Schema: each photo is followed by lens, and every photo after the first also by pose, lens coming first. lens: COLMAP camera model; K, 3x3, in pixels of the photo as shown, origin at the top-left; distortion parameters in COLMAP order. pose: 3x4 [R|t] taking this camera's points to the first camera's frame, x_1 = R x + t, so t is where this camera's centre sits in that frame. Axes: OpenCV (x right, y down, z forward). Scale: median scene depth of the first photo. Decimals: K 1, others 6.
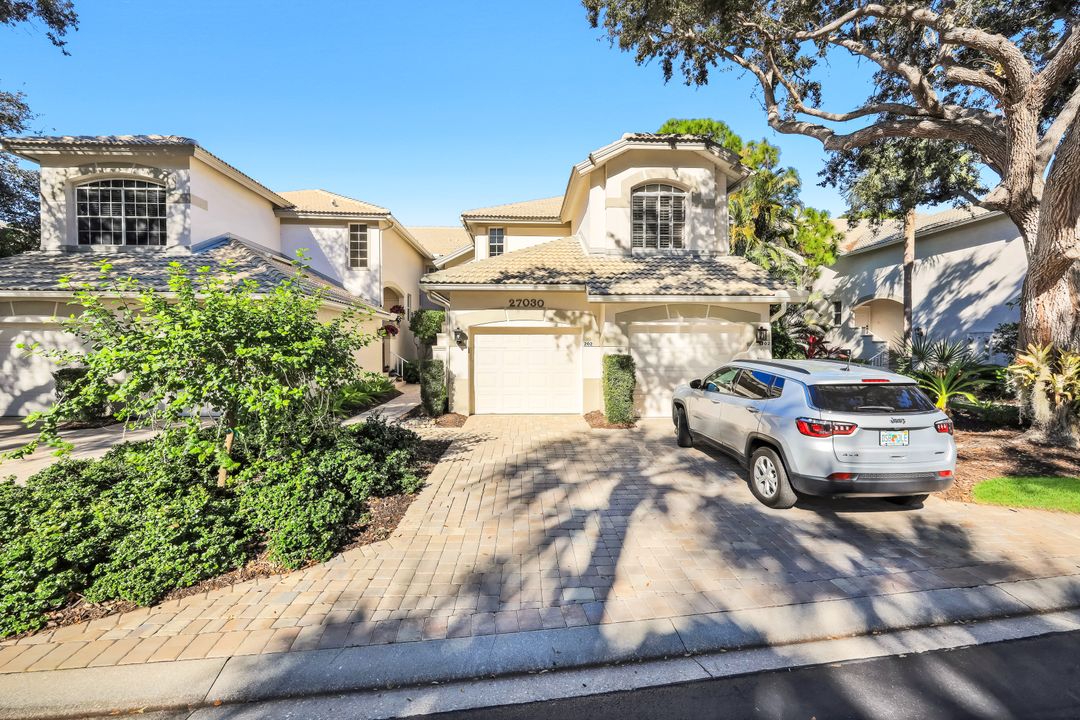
lens RADIAL K [[444.2, 0, 539.1], [0, 444.2, 345.2], [0, 0, 1]] dist [-0.000516, 0.000138]
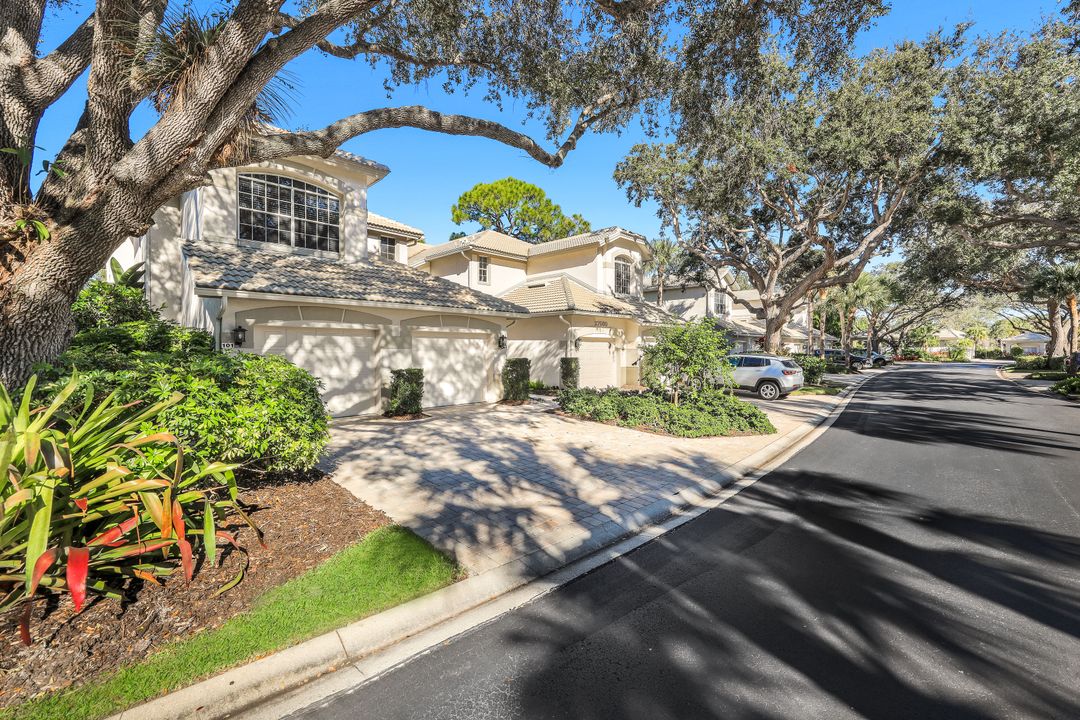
lens RADIAL K [[444.2, 0, 539.1], [0, 444.2, 345.2], [0, 0, 1]] dist [-0.000516, 0.000138]
pose [[0.733426, 0.000245, 0.679769, -1.200465], [-0.001868, 0.999997, 0.001655, -0.012085], [-0.679767, -0.002483, 0.733424, -0.082163]]
